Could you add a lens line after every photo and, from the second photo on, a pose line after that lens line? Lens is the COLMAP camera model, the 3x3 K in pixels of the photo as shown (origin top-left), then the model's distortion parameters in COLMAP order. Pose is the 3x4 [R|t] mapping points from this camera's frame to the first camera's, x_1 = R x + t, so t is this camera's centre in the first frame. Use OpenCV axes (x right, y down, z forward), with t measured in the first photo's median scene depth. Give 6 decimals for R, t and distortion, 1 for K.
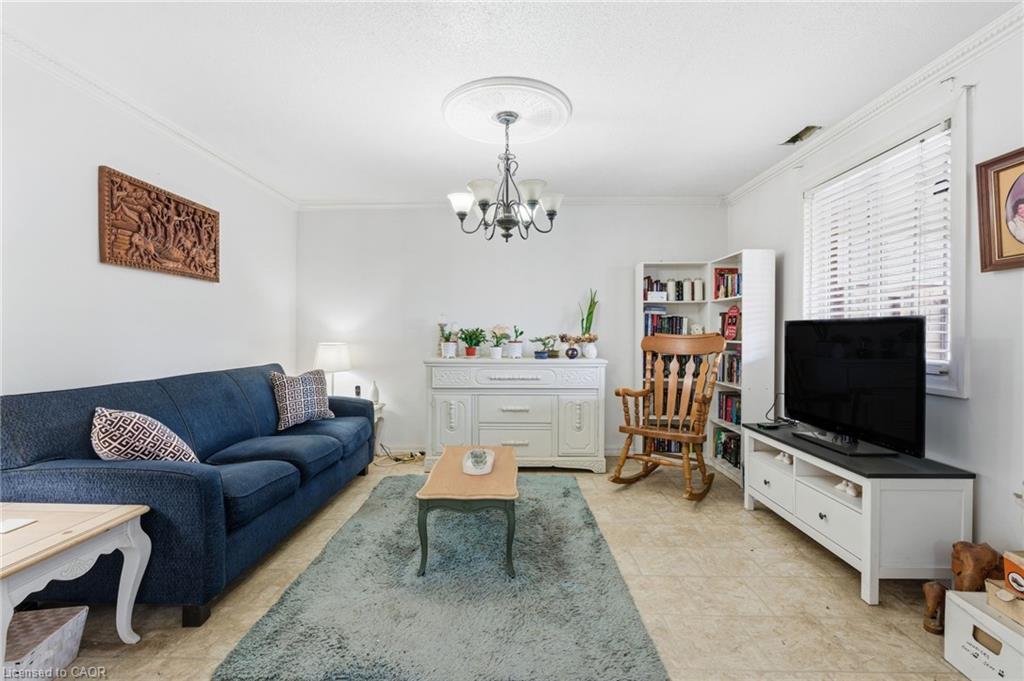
lens RADIAL K [[460.6, 0, 516.1], [0, 460.6, 334.3], [0, 0, 1]] dist [-0.002733, -0.000164]
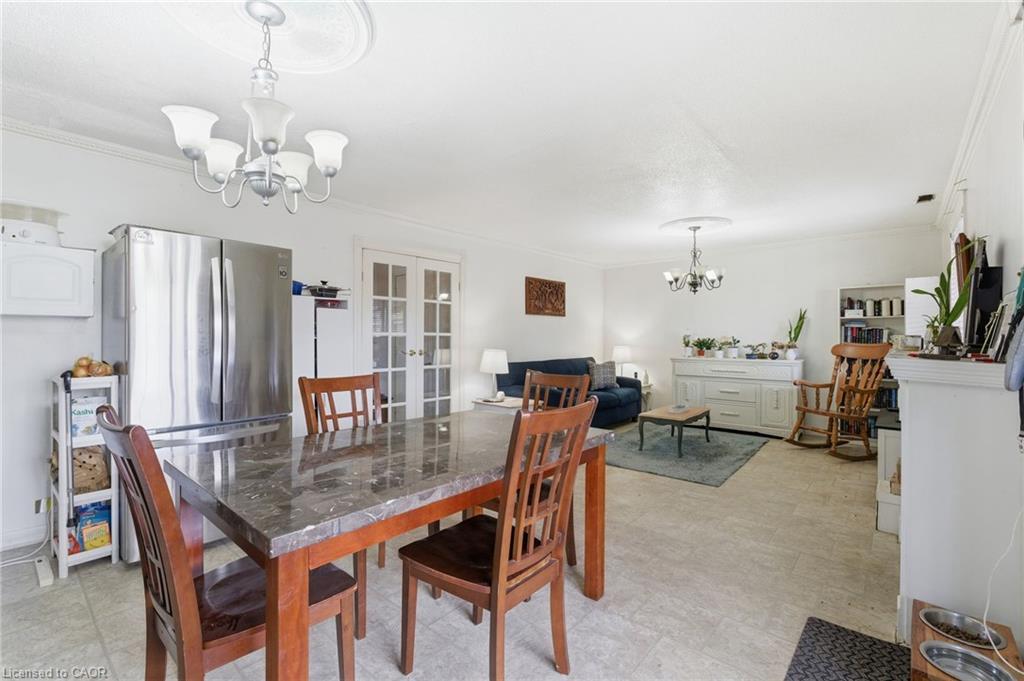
lens RADIAL K [[460.6, 0, 516.1], [0, 460.6, 334.3], [0, 0, 1]] dist [-0.002733, -0.000164]
pose [[0.775526, -0.003029, -0.631309, 0.411966], [0.001263, 0.999994, -0.003247, -0.022495], [0.631315, 0.001721, 0.775525, -0.627975]]
